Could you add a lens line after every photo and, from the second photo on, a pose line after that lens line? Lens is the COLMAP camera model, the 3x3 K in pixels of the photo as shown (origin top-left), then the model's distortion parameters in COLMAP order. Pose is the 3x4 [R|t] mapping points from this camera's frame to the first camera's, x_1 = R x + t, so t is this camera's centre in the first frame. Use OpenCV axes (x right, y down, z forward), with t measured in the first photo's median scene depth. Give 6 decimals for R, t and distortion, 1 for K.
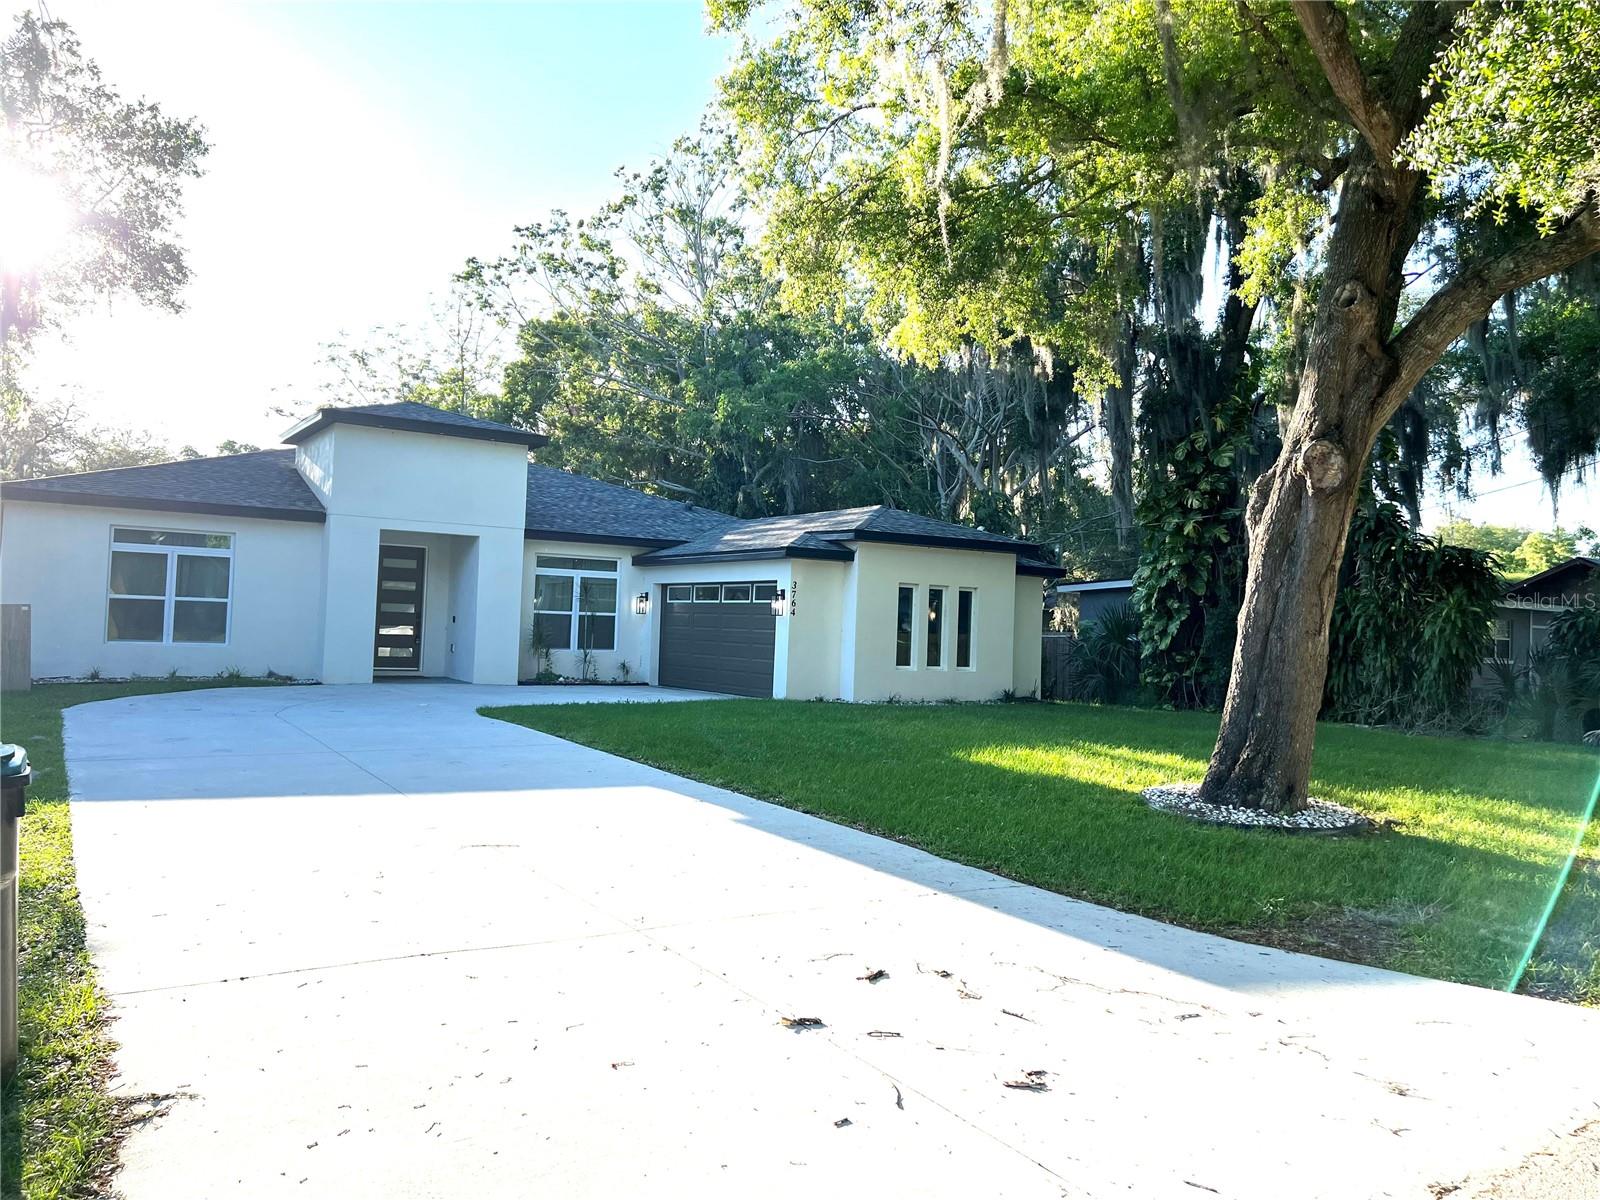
lens RADIAL K [[1165.5, 0, 795.1], [0, 1165.5, 557.6], [0, 0, 1]] dist [0.082129, -0.097447]
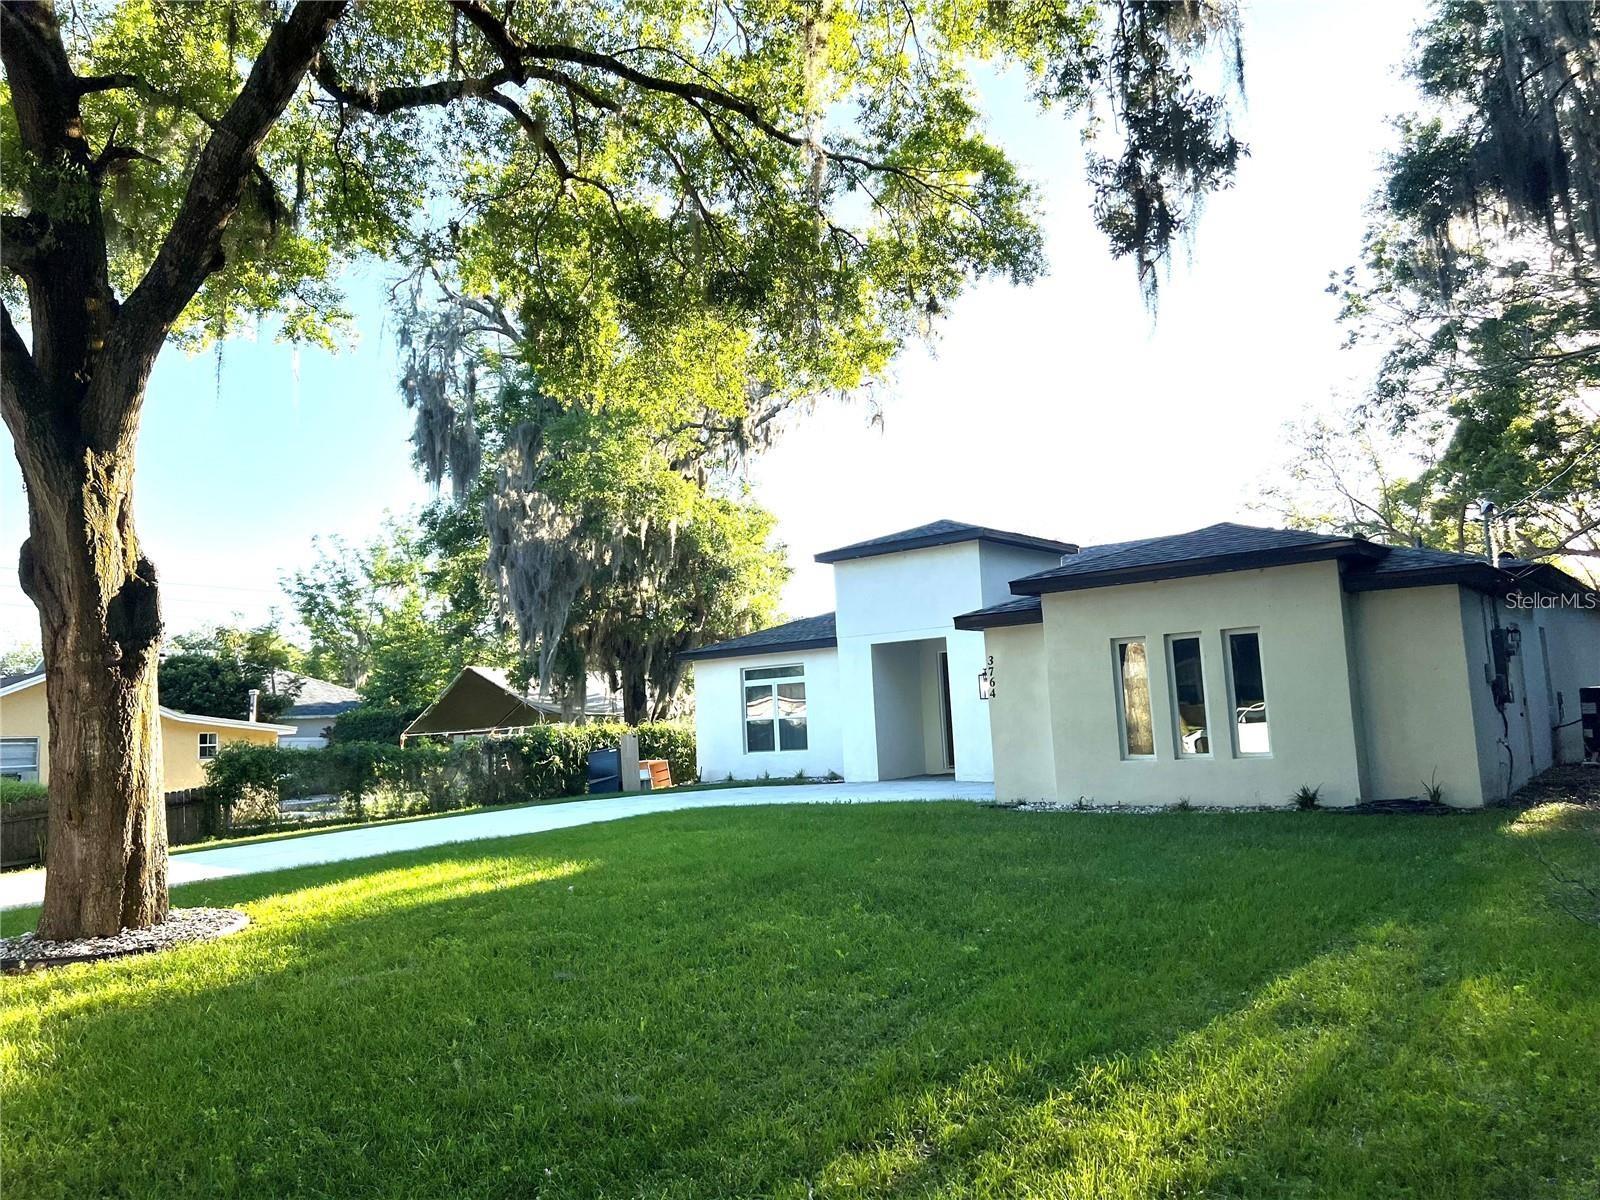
lens RADIAL K [[1165.5, 0, 795.1], [0, 1165.5, 557.6], [0, 0, 1]] dist [0.082129, -0.097447]
pose [[0.341247, -0.186426, -0.921301, 0.621385], [0.115197, 0.981041, -0.155846, 0.055730], [0.932888, -0.052950, 0.356253, 0.494521]]
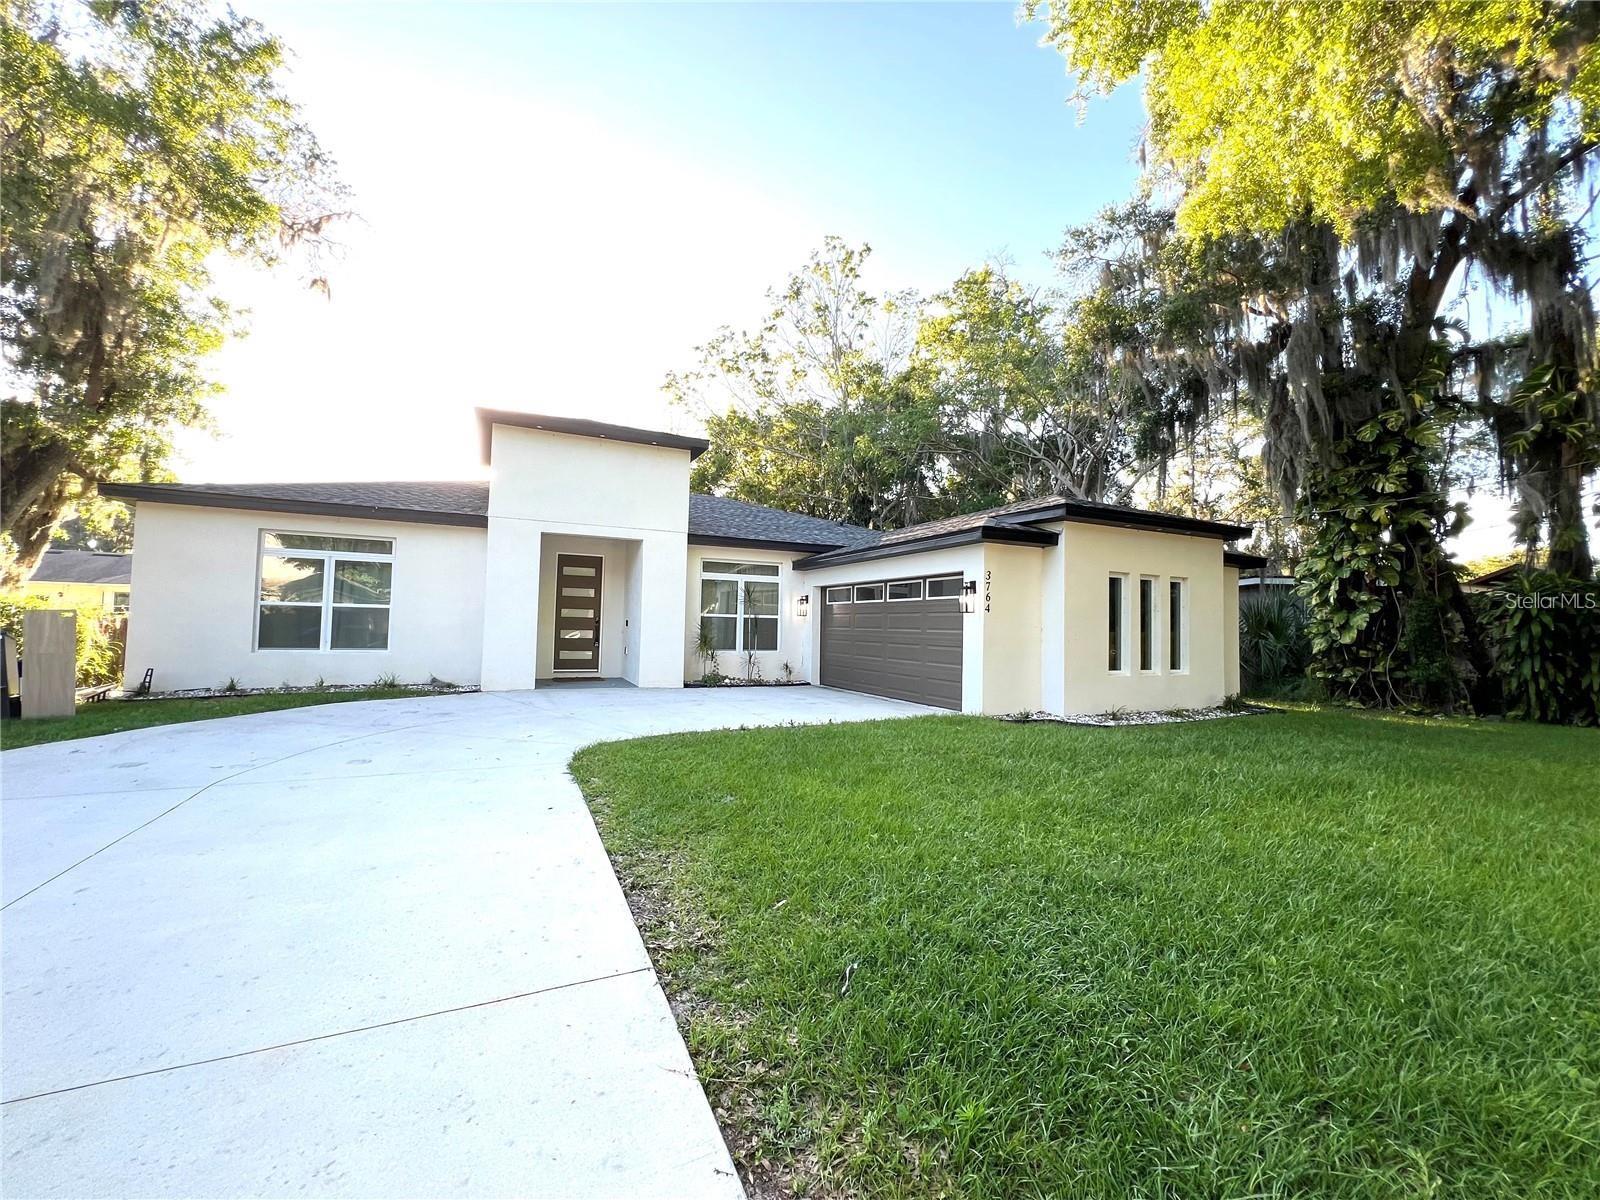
lens RADIAL K [[651.4, 0, 799.2], [0, 651.4, 584.4], [0, 0, 1]] dist [-0.000783, 0.000043]
pose [[0.991925, -0.022291, -0.124853, -0.064890], [0.021437, 0.999737, -0.008185, 0.026340], [0.125002, 0.005442, 0.992142, 0.447221]]
